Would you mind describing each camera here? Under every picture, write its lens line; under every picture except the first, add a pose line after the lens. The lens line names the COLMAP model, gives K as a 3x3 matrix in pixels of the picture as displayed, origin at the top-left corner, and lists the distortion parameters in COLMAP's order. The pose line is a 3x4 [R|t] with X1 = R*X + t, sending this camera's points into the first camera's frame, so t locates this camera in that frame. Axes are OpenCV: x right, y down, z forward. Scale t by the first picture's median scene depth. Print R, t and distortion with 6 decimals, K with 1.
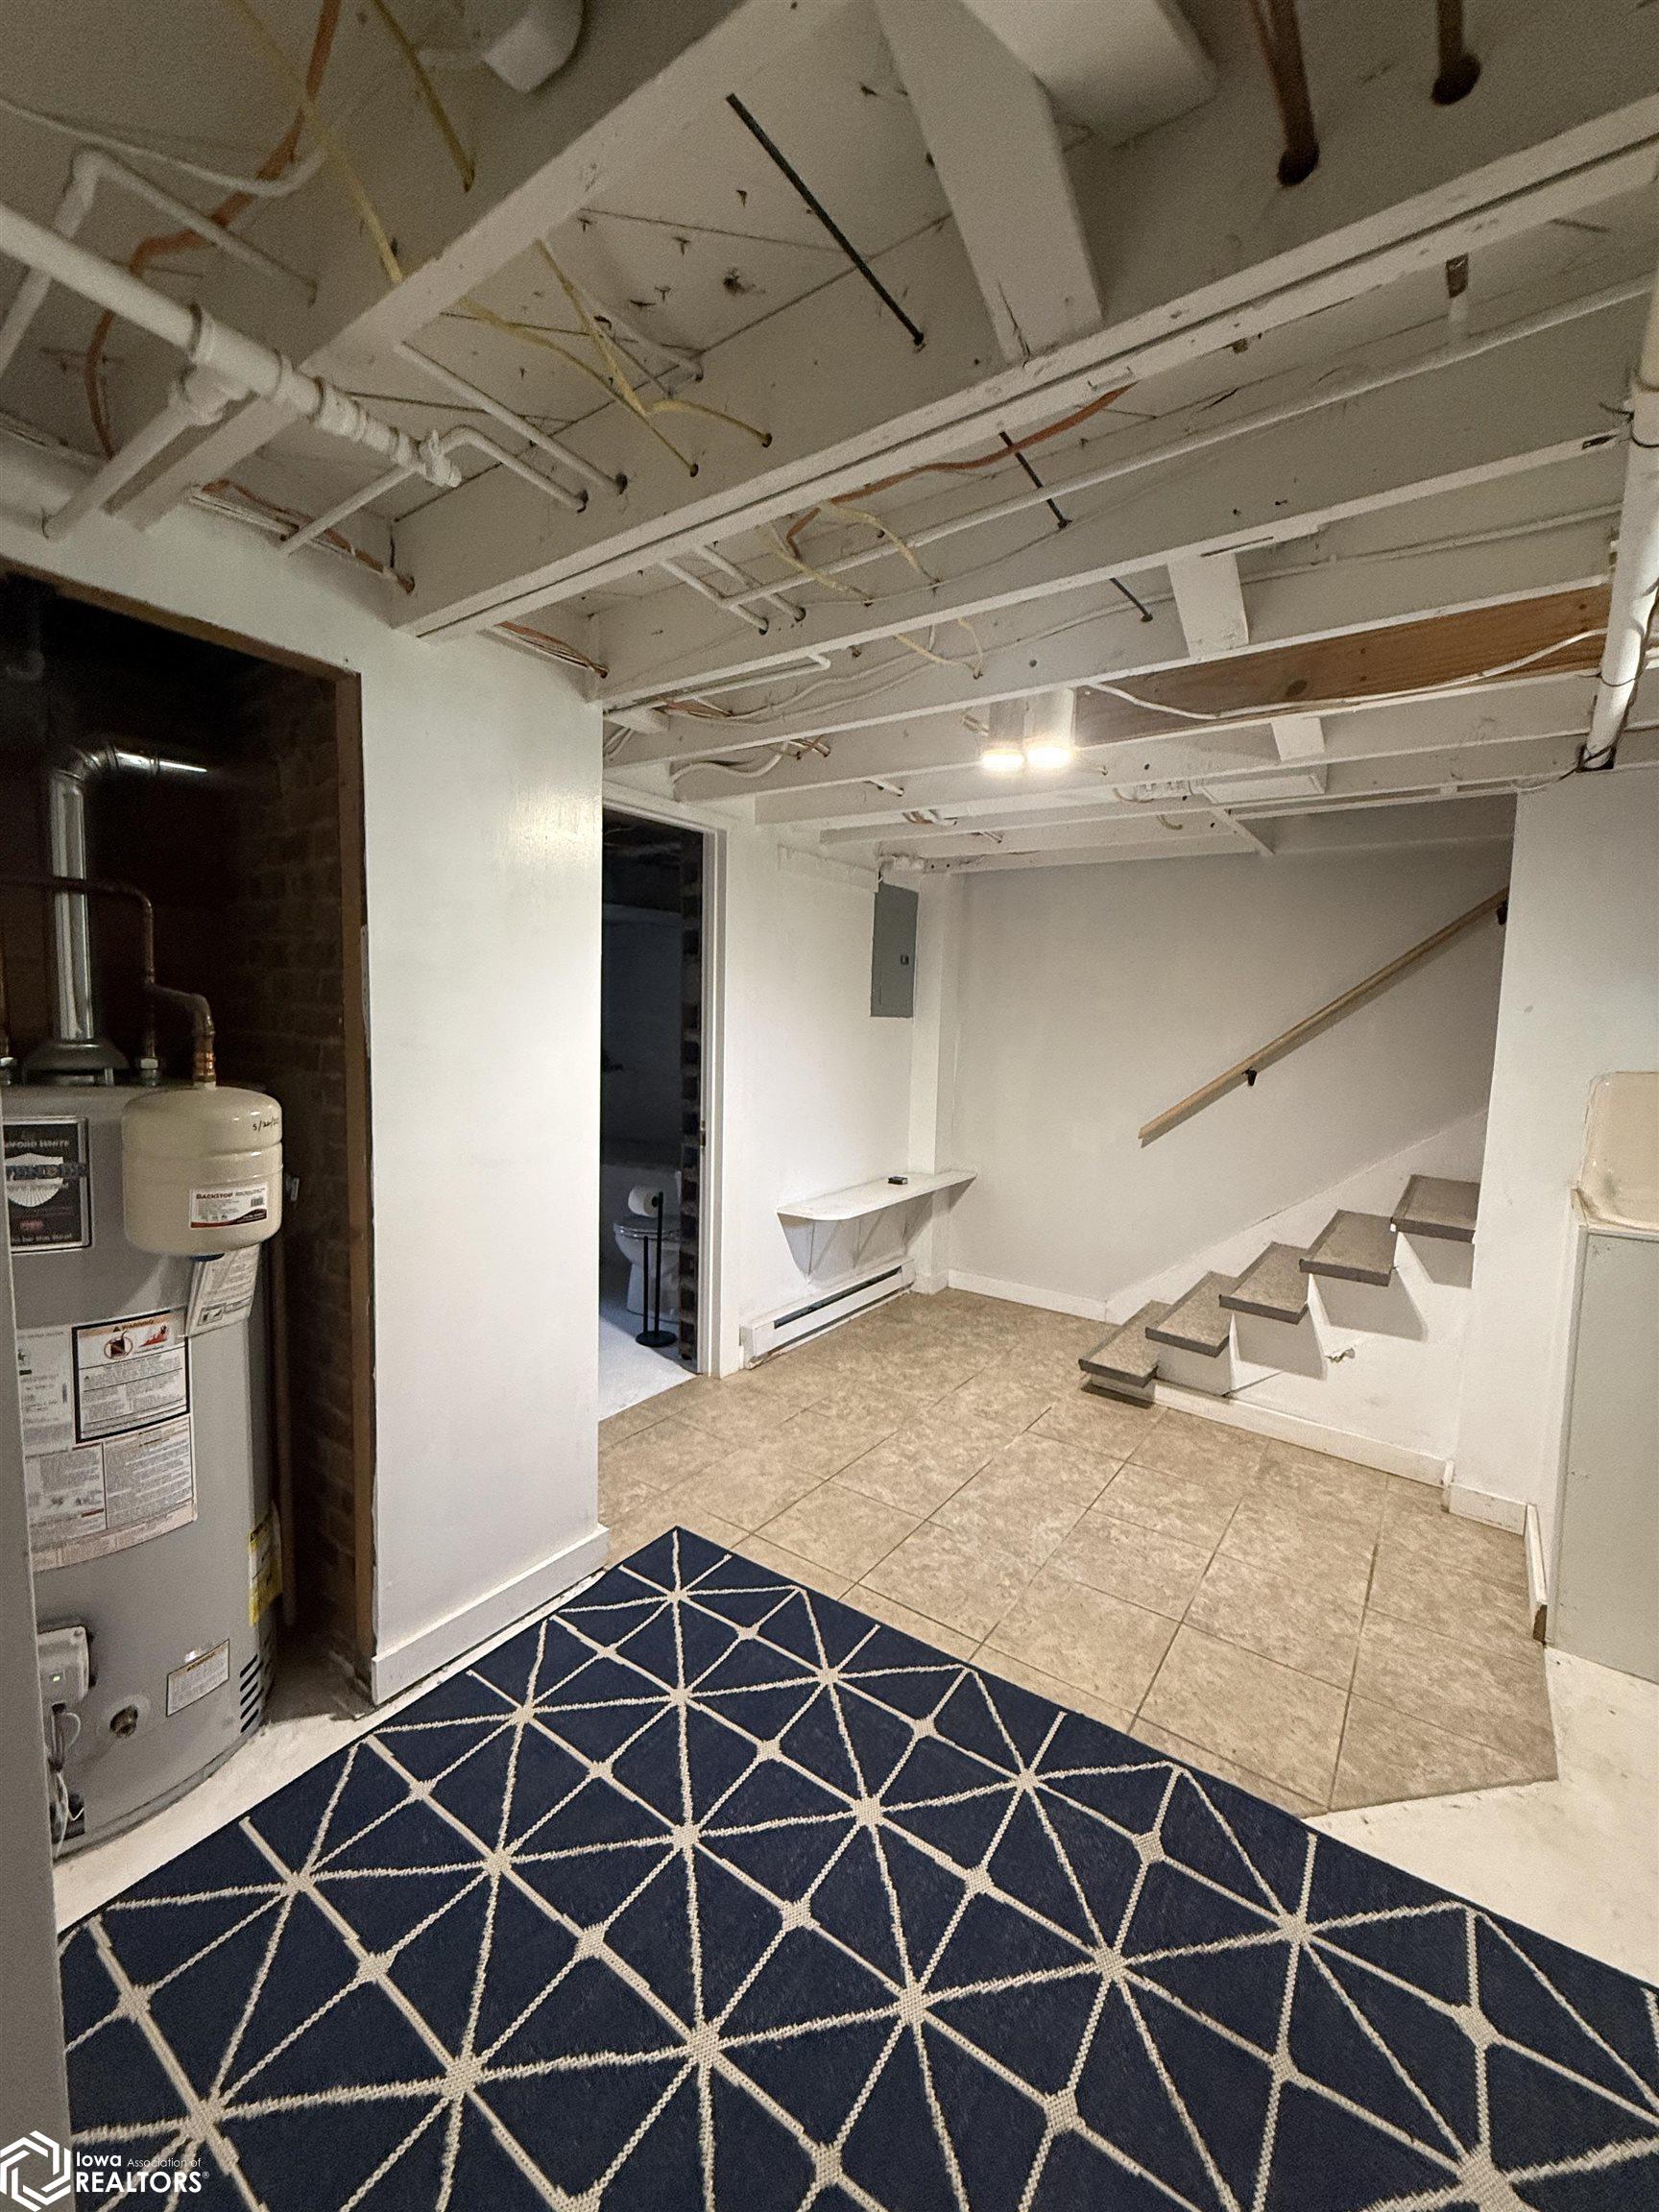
lens RADIAL K [[878.7, 0, 839.2], [0, 878.7, 1087.3], [0, 0, 1]] dist [-0.002743, 0.000464]
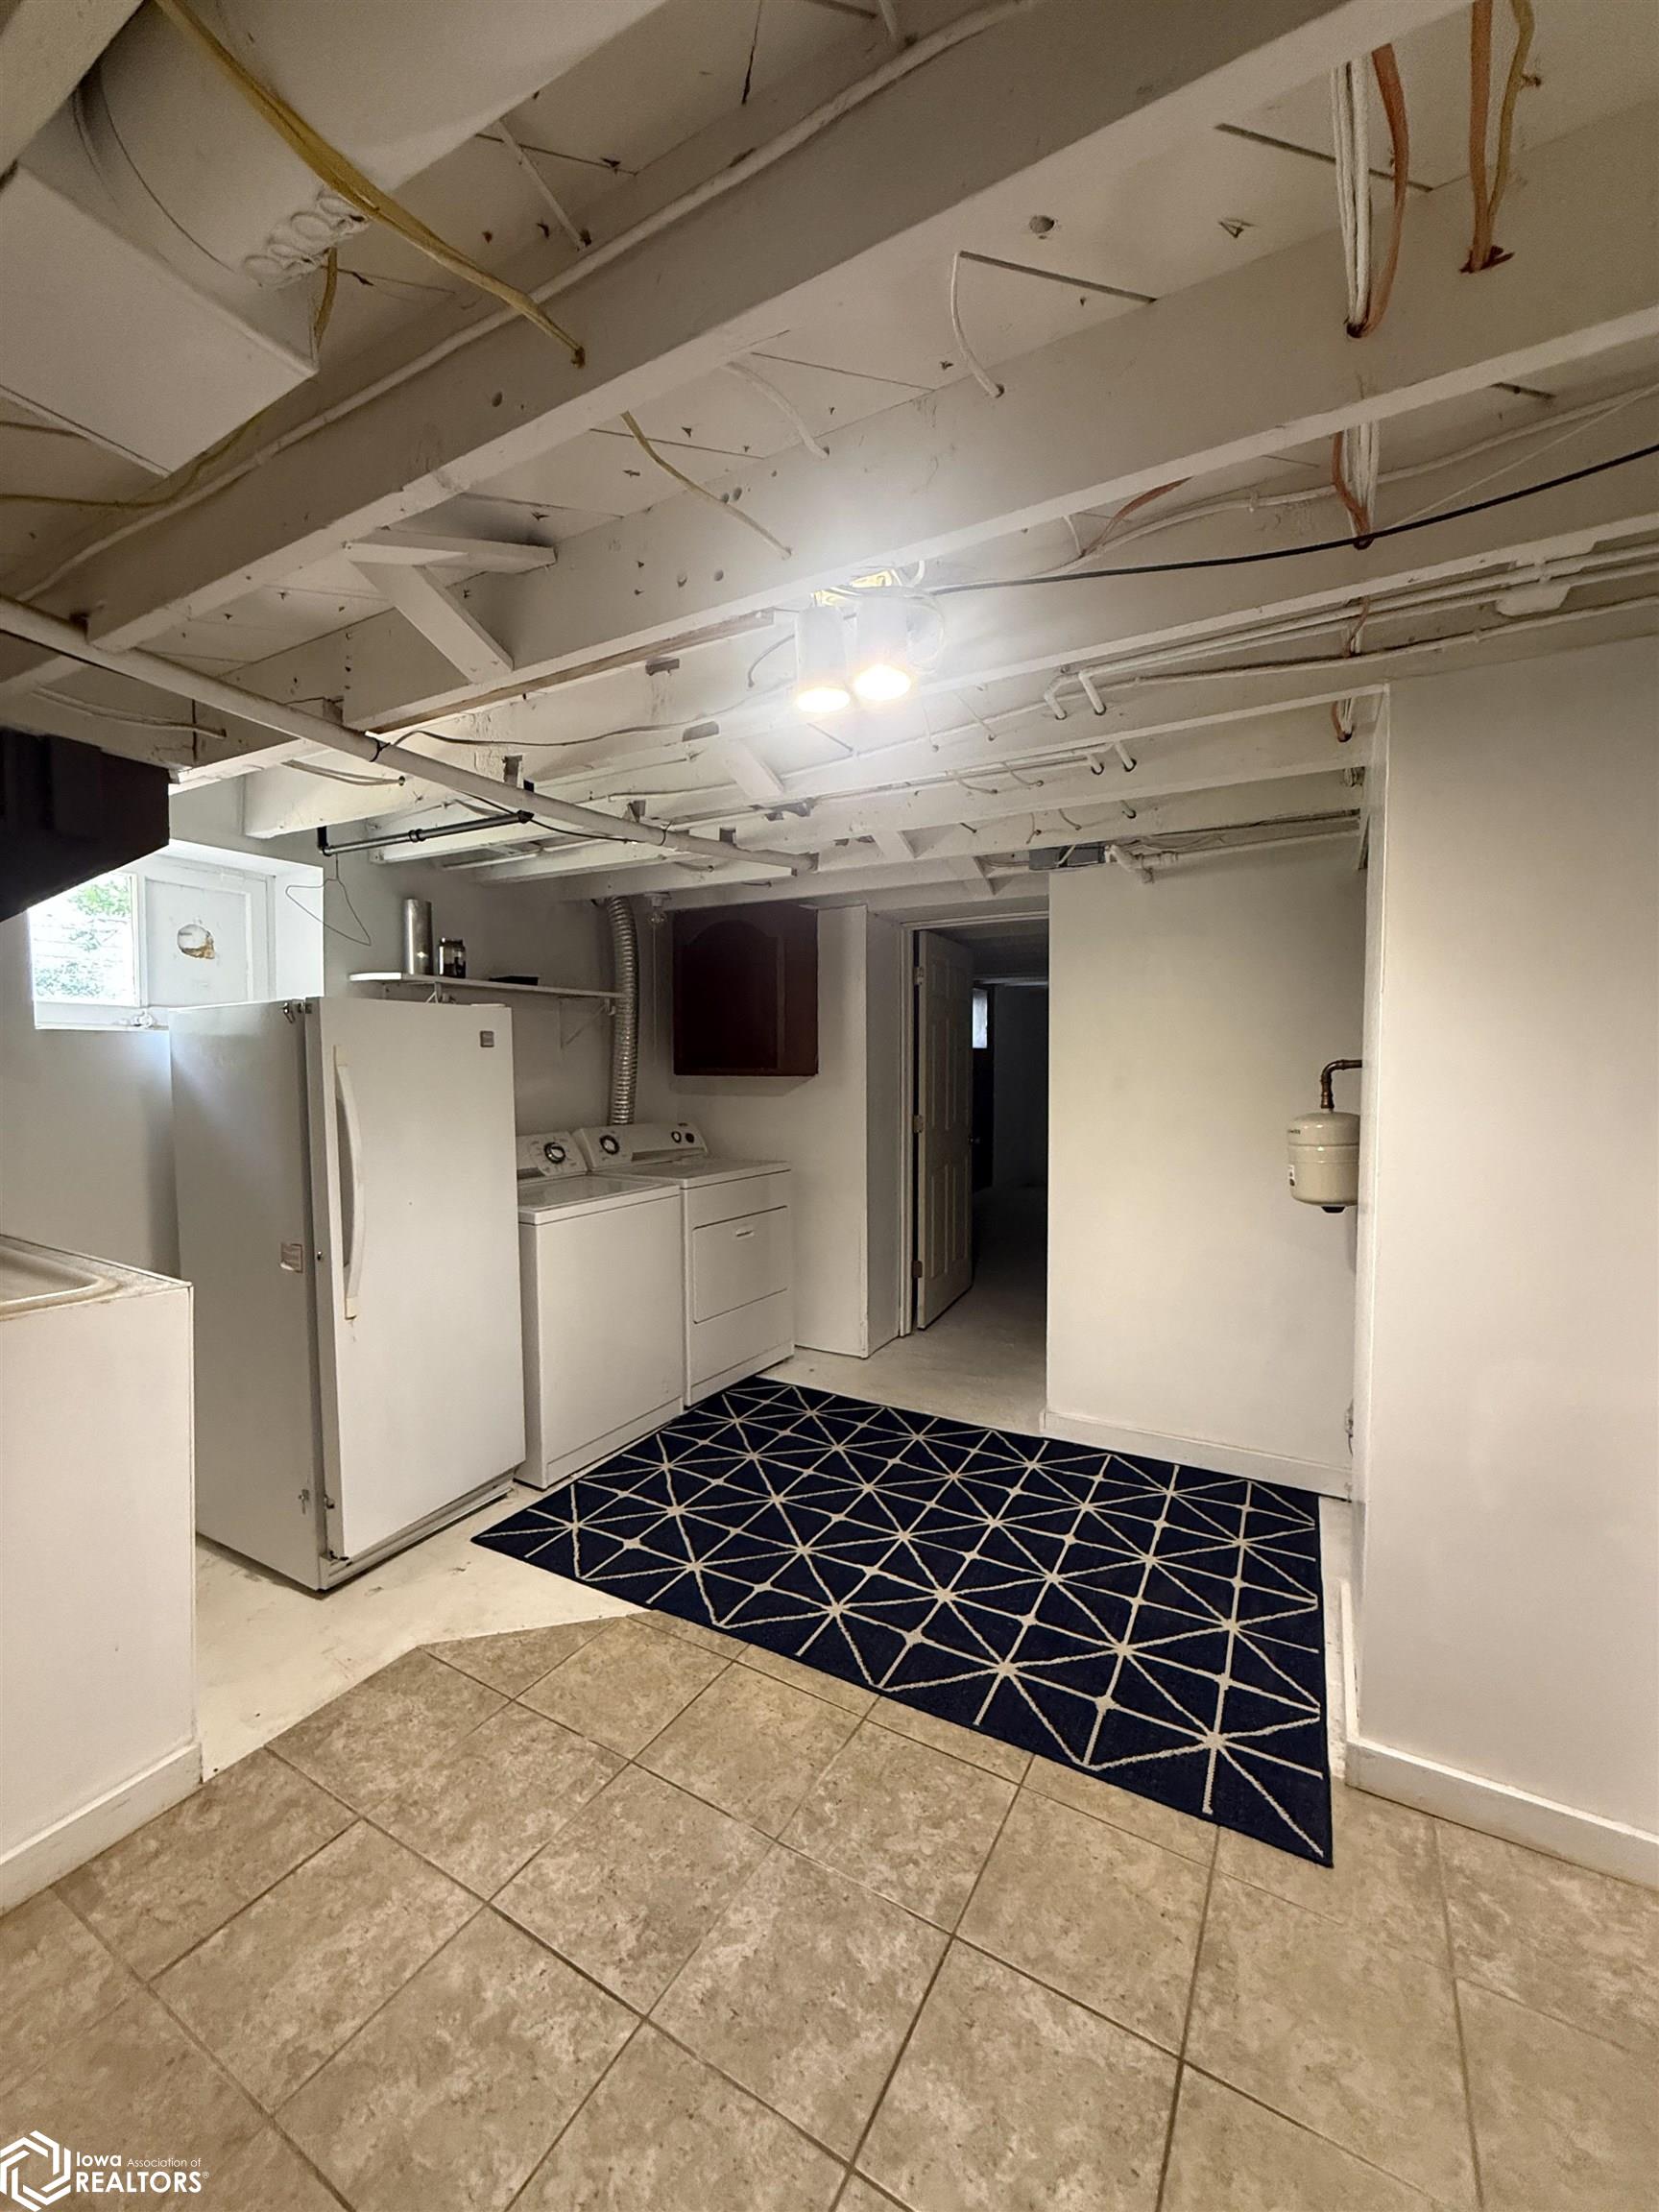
lens RADIAL K [[878.7, 0, 828.0], [0, 878.7, 1100.2], [0, 0, 1]] dist [-0.002743, 0.000464]
pose [[-0.995453, -0.023782, -0.092238, 0.318768], [-0.035297, 0.991492, 0.125292, -0.152586], [0.088474, 0.127978, -0.987823, 1.933547]]
